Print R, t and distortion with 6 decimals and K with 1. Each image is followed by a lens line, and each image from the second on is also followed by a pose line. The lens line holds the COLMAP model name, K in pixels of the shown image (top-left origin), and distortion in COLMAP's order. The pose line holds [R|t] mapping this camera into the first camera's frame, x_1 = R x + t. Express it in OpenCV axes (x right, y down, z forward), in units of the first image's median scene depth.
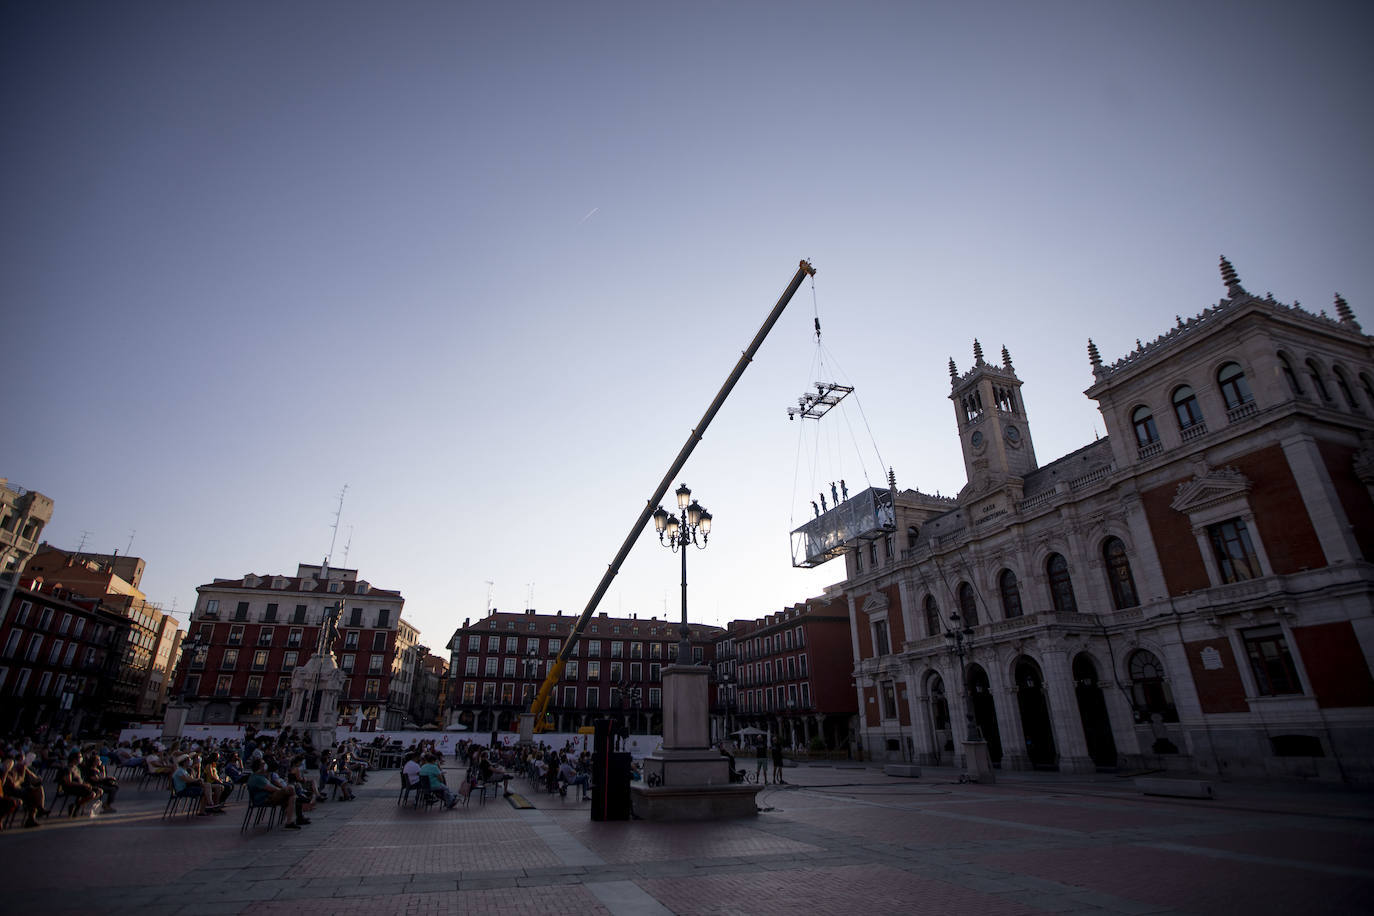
lens RADIAL K [[674.3, 0, 687.0], [0, 674.3, 458.0], [0, 0, 1]] dist [-0.038529, 0.022060]
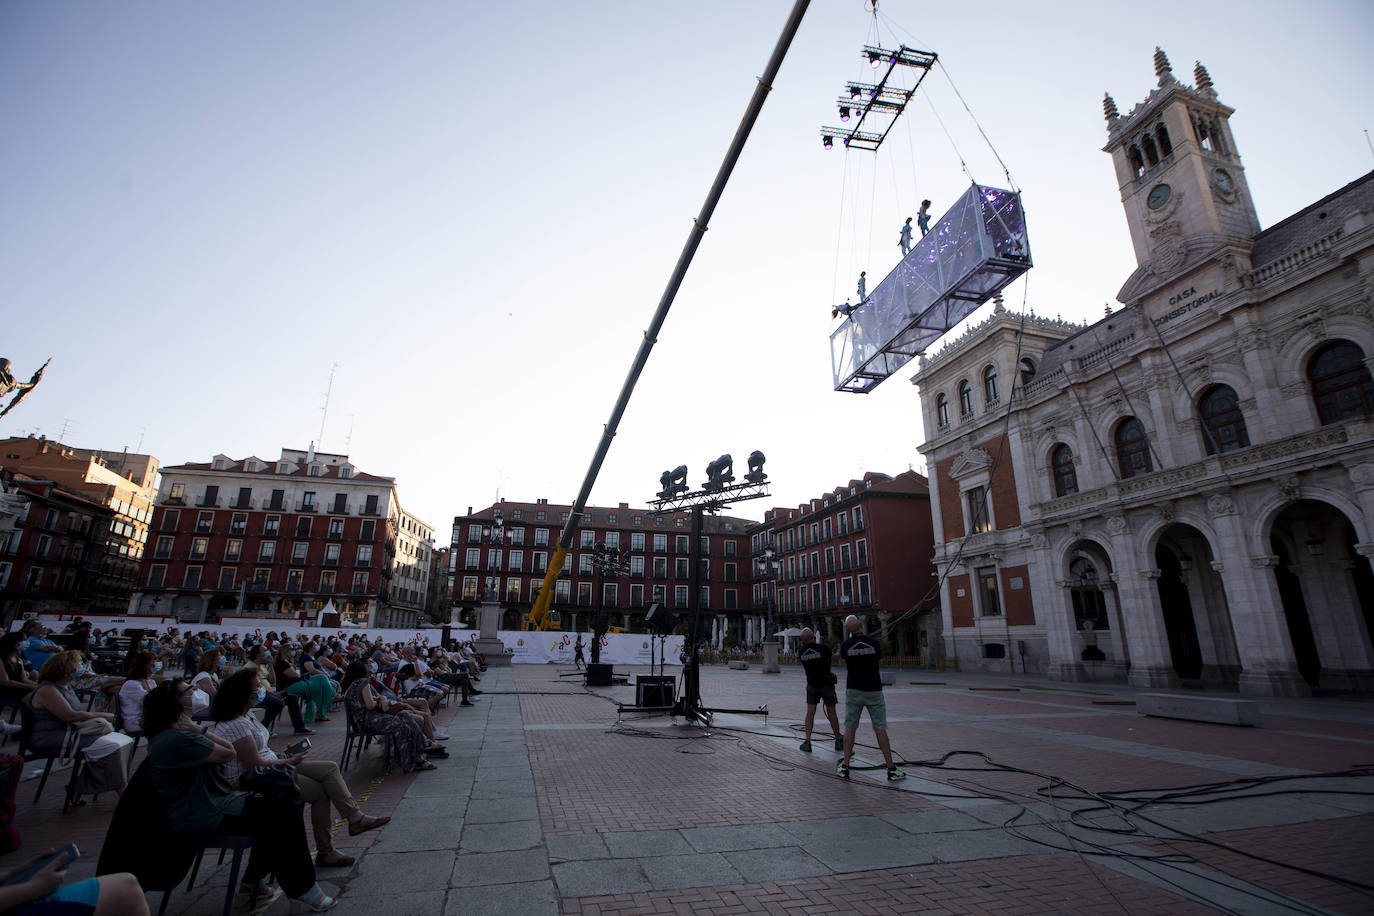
lens RADIAL K [[633.8, 0, 687.0], [0, 633.8, 458.0], [0, 0, 1]] dist [-0.034159, 0.017562]
pose [[0.998475, -0.003276, -0.055109, 0.008618], [0.009390, 0.993769, 0.111059, 0.126743], [0.054401, -0.111408, 0.992285, 0.292282]]
